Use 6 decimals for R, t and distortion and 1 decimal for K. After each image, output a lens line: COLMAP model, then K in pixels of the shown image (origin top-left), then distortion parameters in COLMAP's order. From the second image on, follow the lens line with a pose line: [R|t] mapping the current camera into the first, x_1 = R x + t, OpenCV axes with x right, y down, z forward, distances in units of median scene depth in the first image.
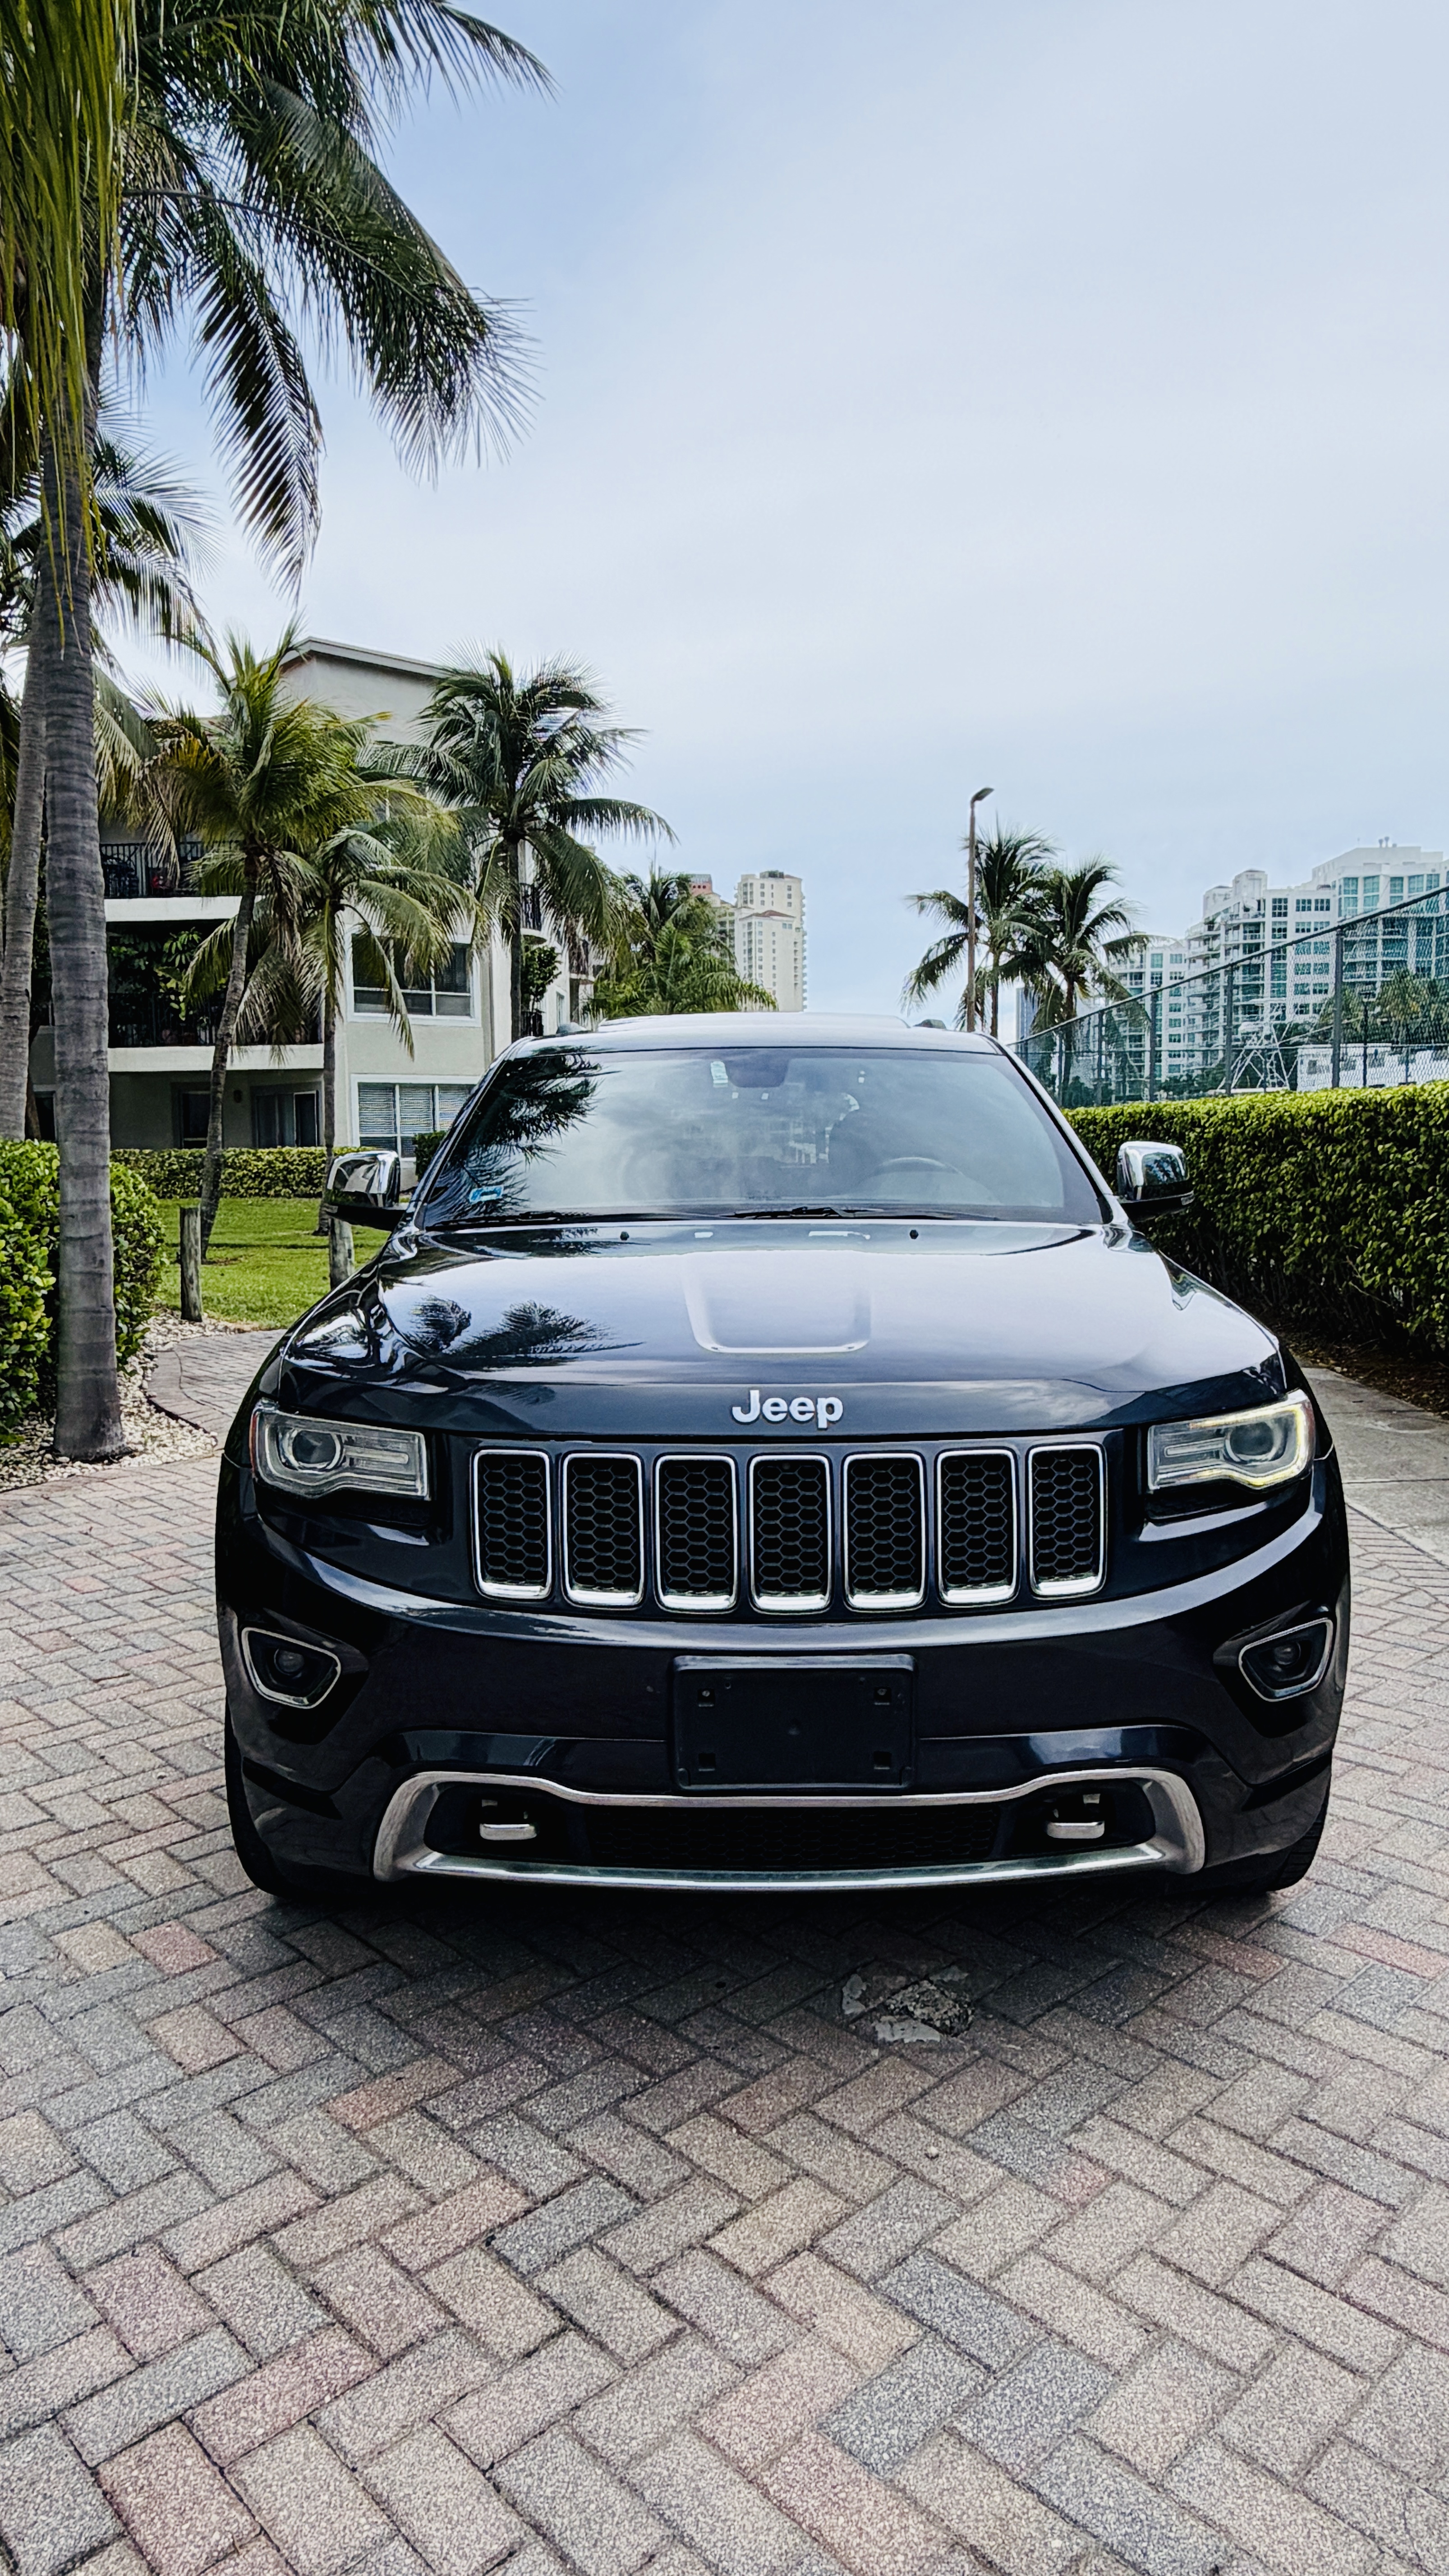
lens RADIAL K [[1589.9, 0, 717.9], [0, 1589.9, 1284.0], [0, 0, 1]] dist [0.000178, -0.005052]
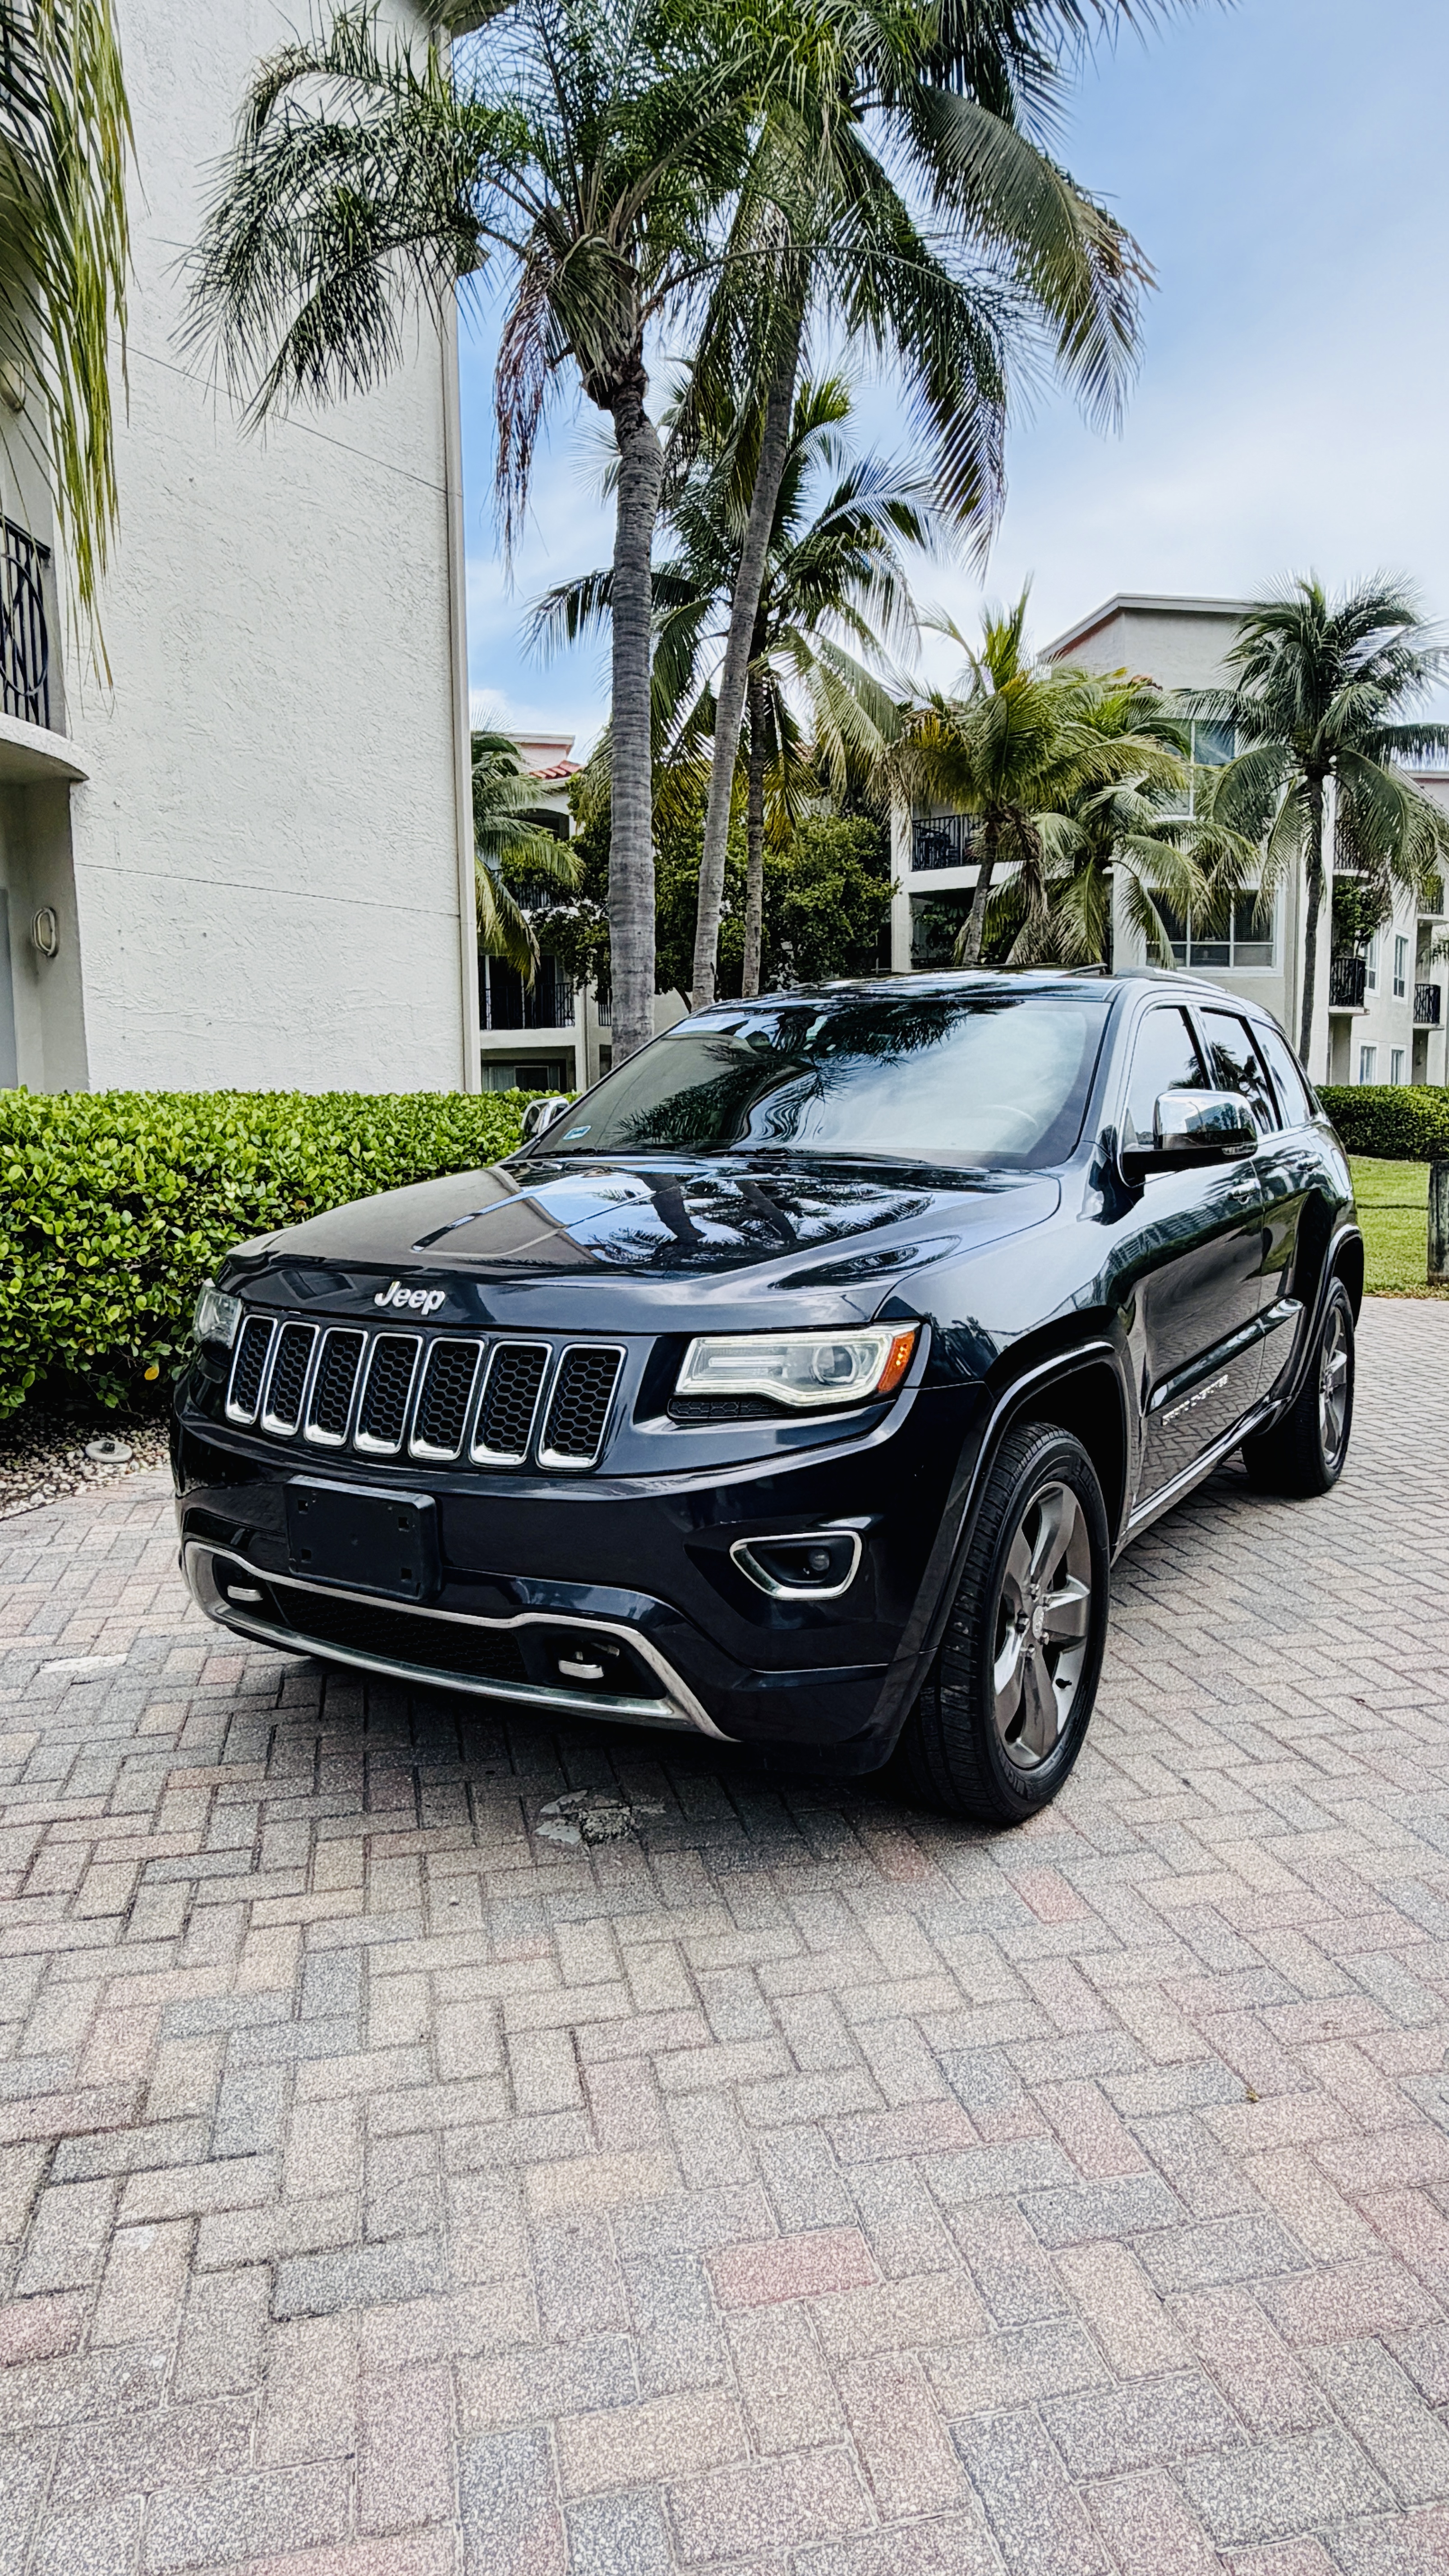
lens RADIAL K [[1589.9, 0, 726.1], [0, 1589.9, 1283.4], [0, 0, 1]] dist [0.000178, -0.005052]
pose [[0.857948, 0.061920, -0.509991, 0.548801], [-0.048133, 0.998032, 0.040203, 0.002470], [0.511477, -0.009945, 0.859240, 0.026542]]
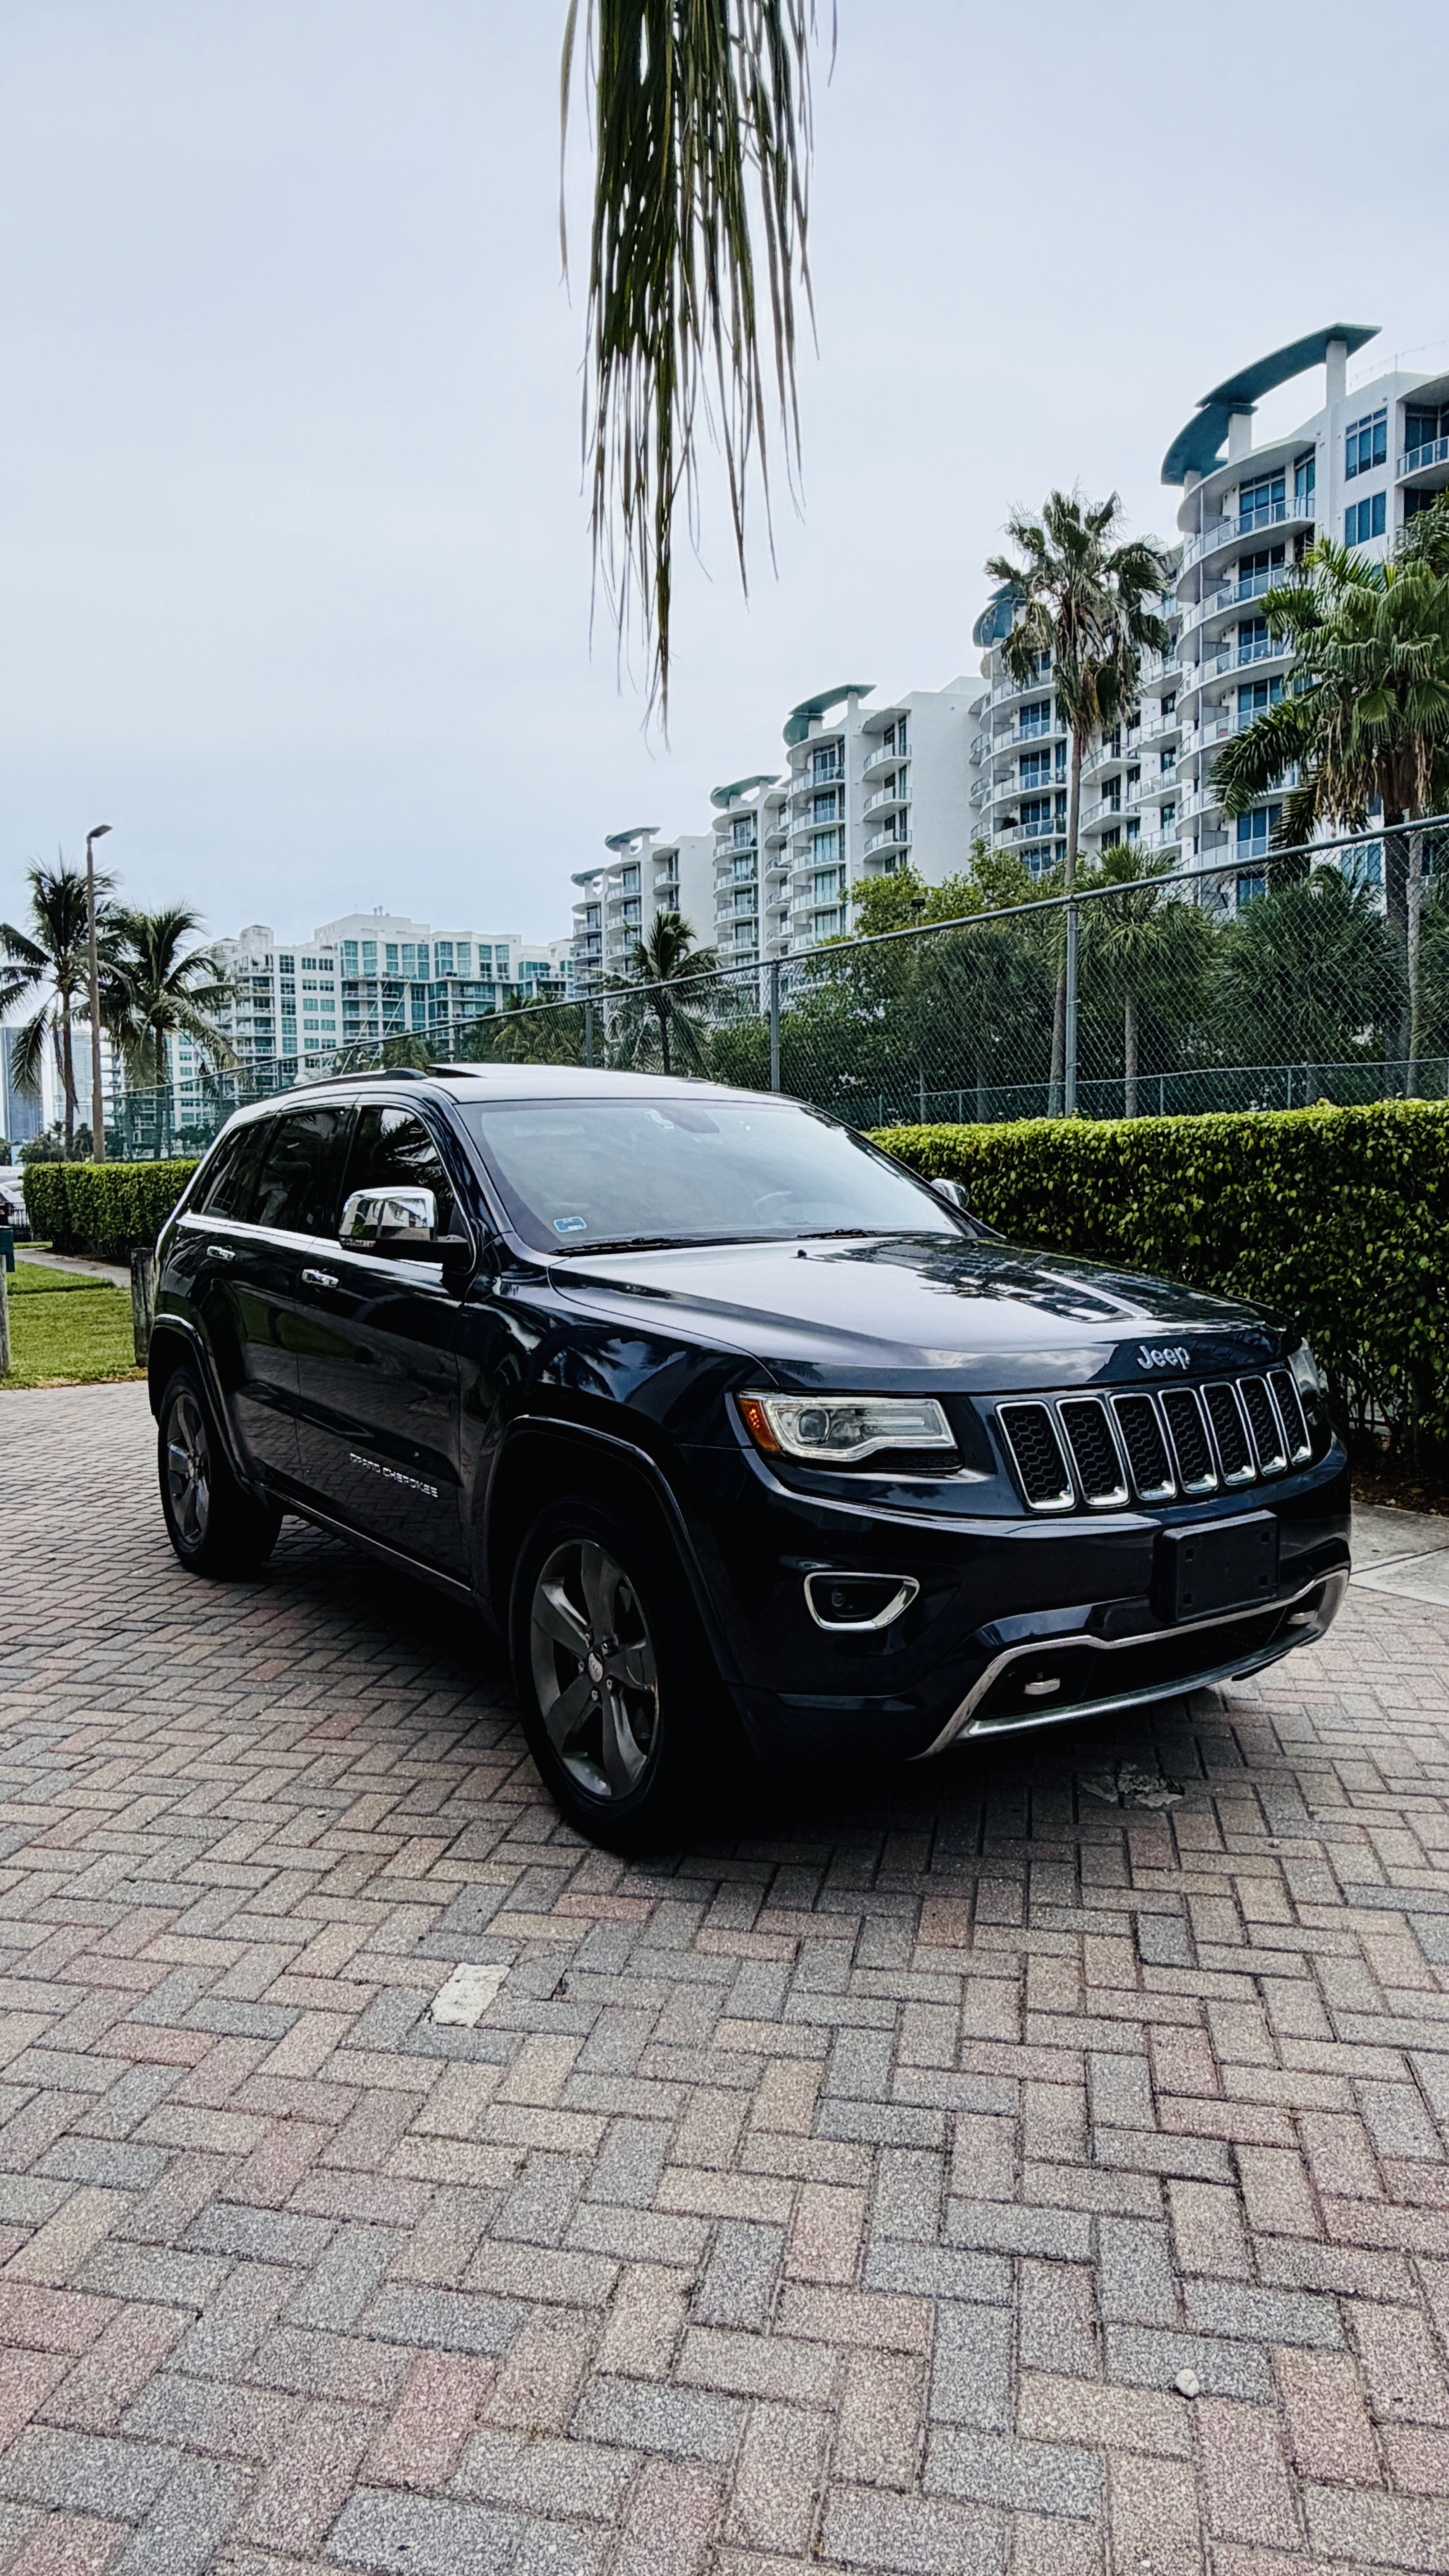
lens RADIAL K [[1589.9, 0, 725.6], [0, 1589.9, 1298.0], [0, 0, 1]] dist [0.000178, -0.005052]
pose [[0.816733, -0.042487, 0.575449, -0.673725], [0.055260, 0.998461, -0.004711, 0.005743], [-0.574363, 0.035647, 0.817824, 0.030084]]
